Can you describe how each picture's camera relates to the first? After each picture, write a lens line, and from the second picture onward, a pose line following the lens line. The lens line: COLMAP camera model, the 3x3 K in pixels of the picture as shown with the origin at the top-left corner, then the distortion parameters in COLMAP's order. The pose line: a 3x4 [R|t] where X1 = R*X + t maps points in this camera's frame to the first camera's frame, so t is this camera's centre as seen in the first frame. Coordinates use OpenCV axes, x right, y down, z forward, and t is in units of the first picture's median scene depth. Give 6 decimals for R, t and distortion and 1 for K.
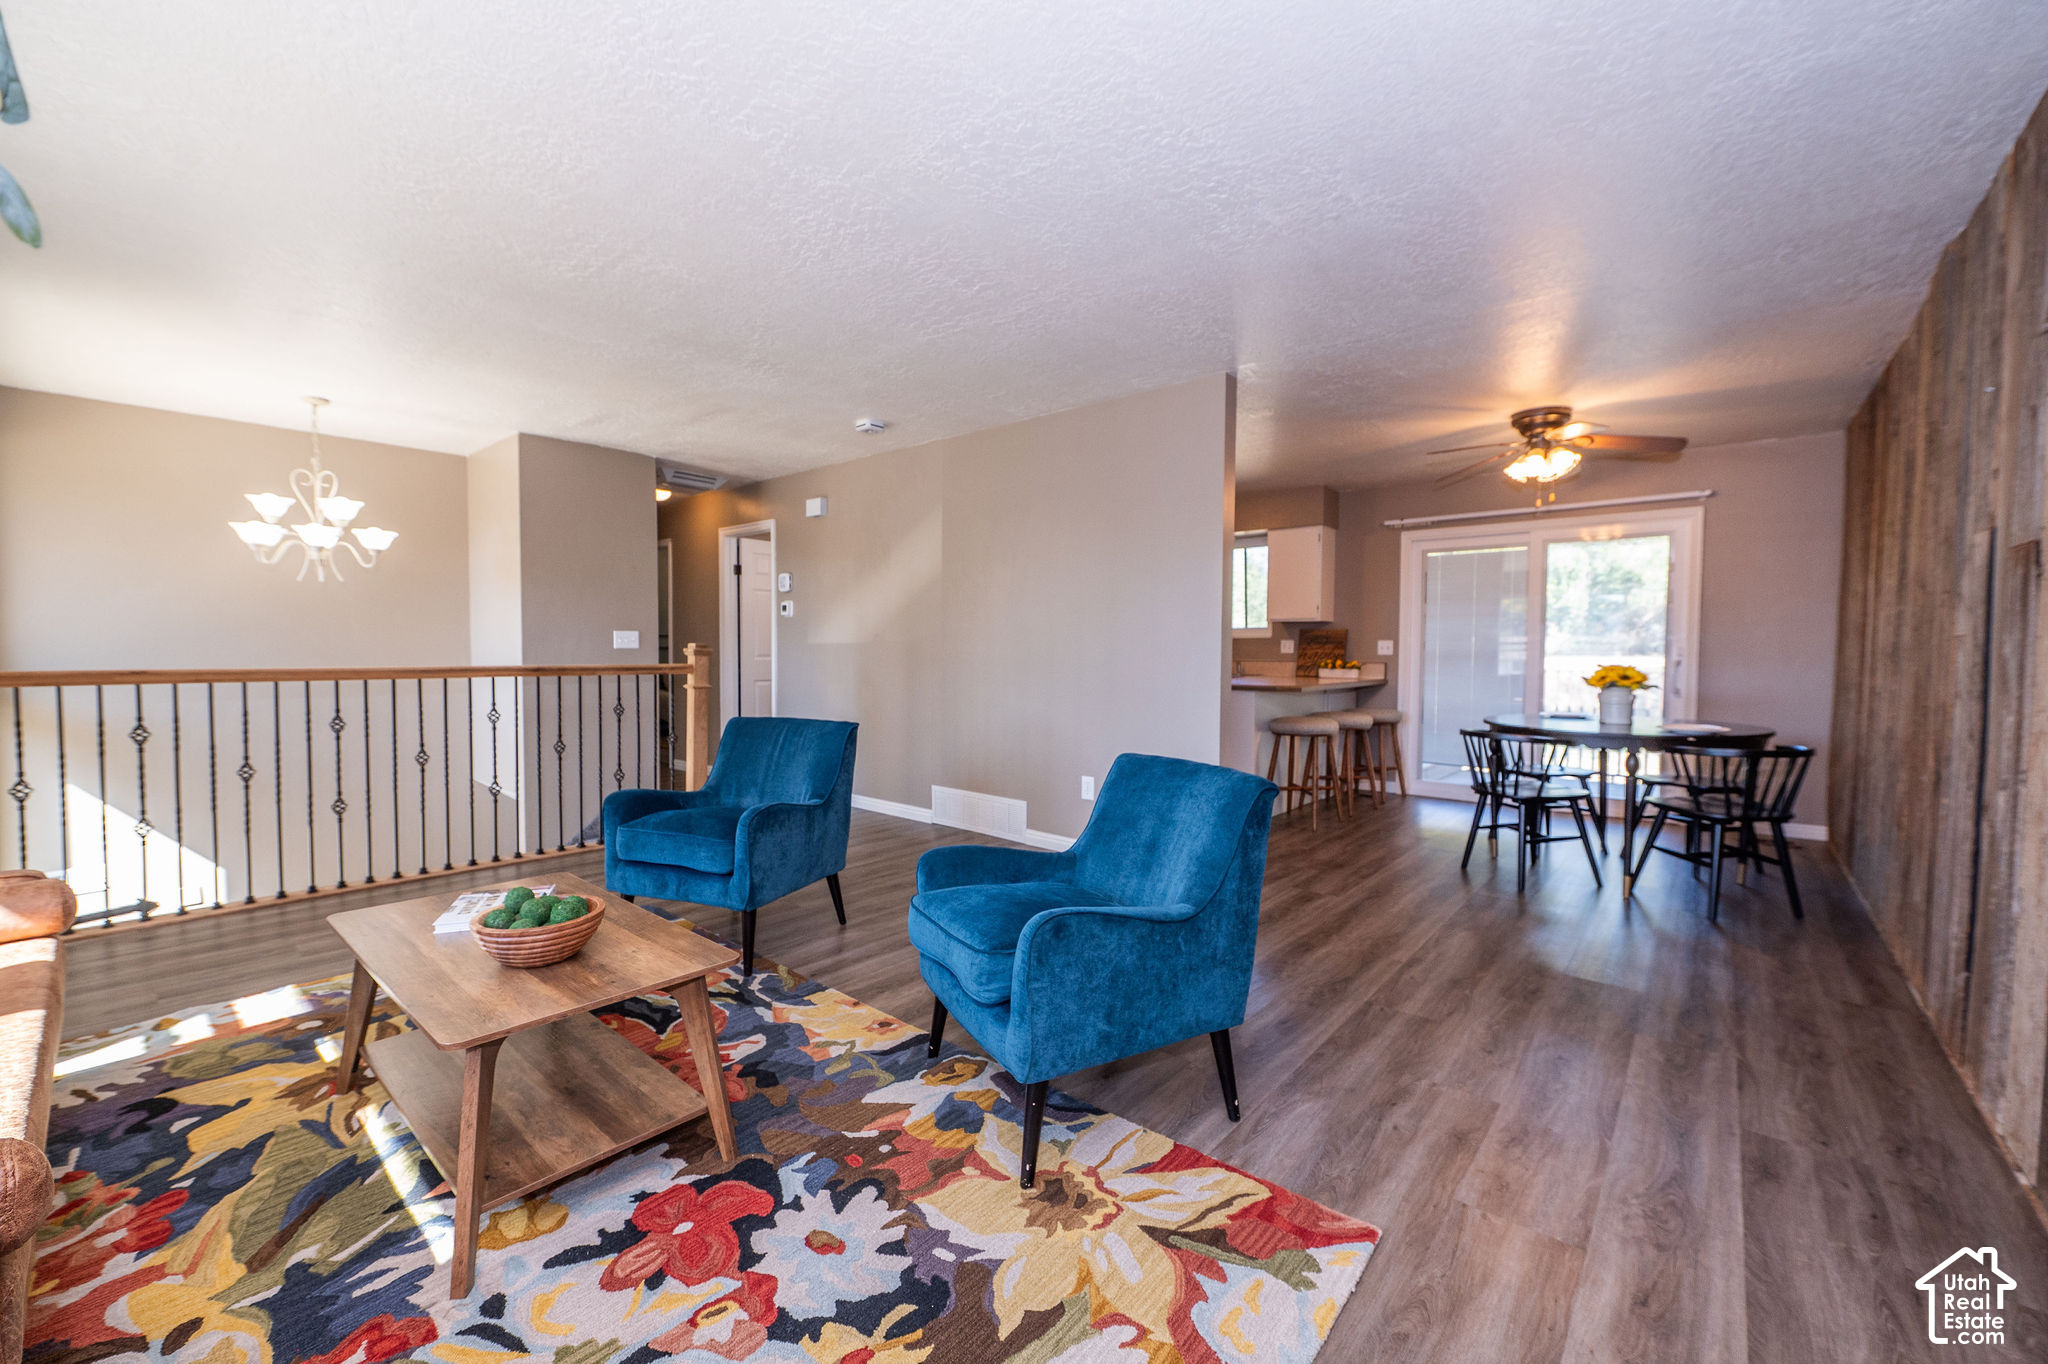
lens RADIAL K [[809.2, 0, 1025.9], [0, 809.2, 677.6], [0, 0, 1]] dist [-0.011908, -0.000473]
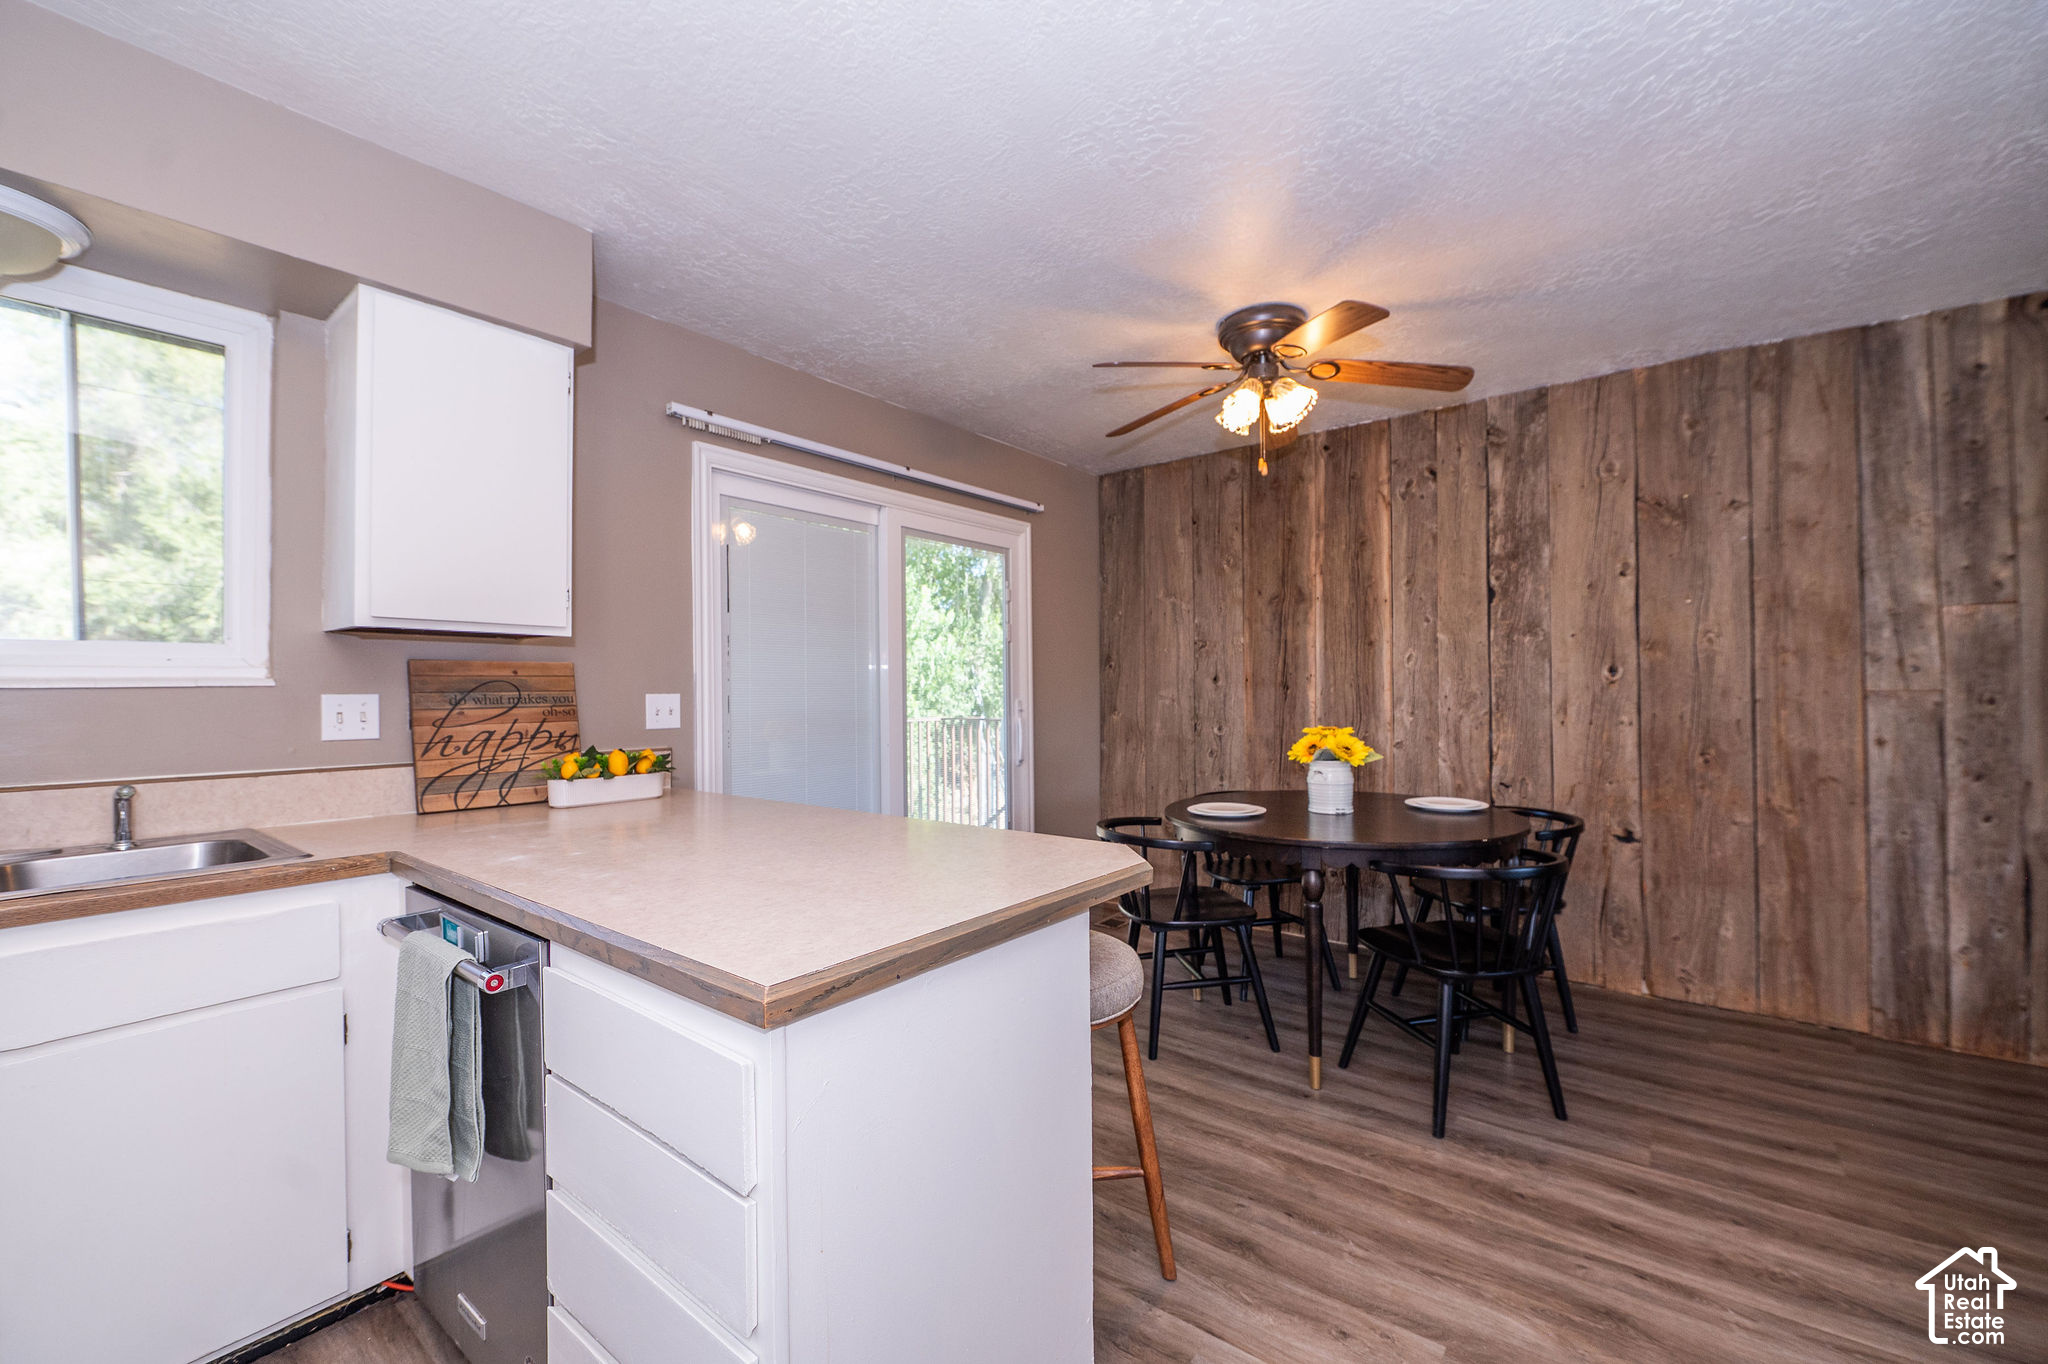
lens RADIAL K [[824.1, 0, 1034.7], [0, 824.1, 677.9], [0, 0, 1]] dist [-0.008502, -0.000208]
pose [[-0.070104, 0.012370, 0.997463, 0.015482], [0.043903, 0.998992, -0.009303, -0.042056], [-0.996573, 0.043140, -0.070576, 0.845509]]
